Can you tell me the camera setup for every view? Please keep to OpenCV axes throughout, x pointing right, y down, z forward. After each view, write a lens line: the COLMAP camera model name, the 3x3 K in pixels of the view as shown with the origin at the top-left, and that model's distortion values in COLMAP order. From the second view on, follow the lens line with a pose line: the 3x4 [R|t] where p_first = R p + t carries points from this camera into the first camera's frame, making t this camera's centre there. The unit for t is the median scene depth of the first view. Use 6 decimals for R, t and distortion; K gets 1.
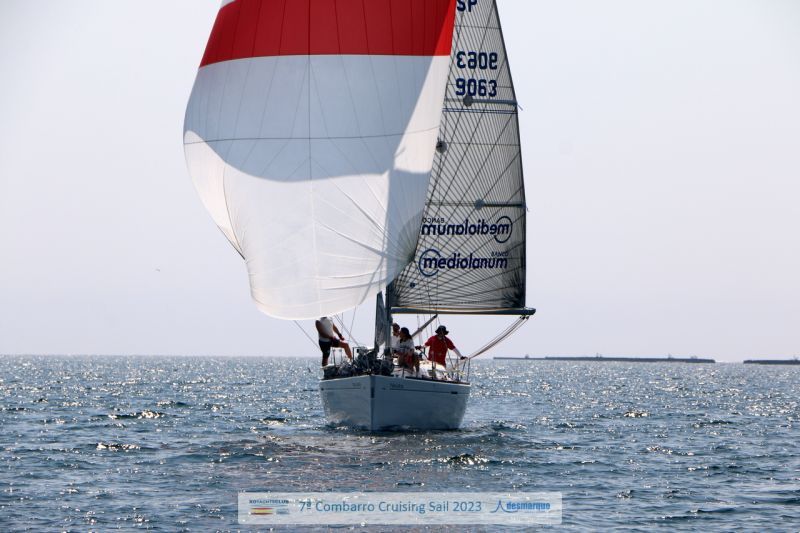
lens RADIAL K [[4983.6, 0, 400.0], [0, 4983.6, 266.6], [0, 0, 1]] dist [0.169447, 0.000000]
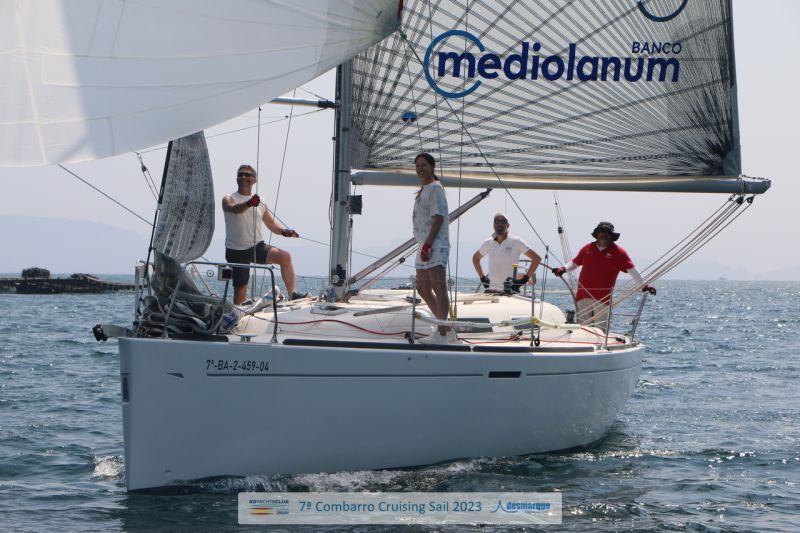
lens RADIAL K [[2469.4, 0, 400.0], [0, 2469.4, 266.7], [0, 0, 1]] dist [0.841389, 0.000000]
pose [[0.952512, 0.004092, -0.304472, 0.065139], [0.000029, 0.999908, 0.013529, 0.013416], [0.304500, -0.012895, 0.952425, 0.795659]]
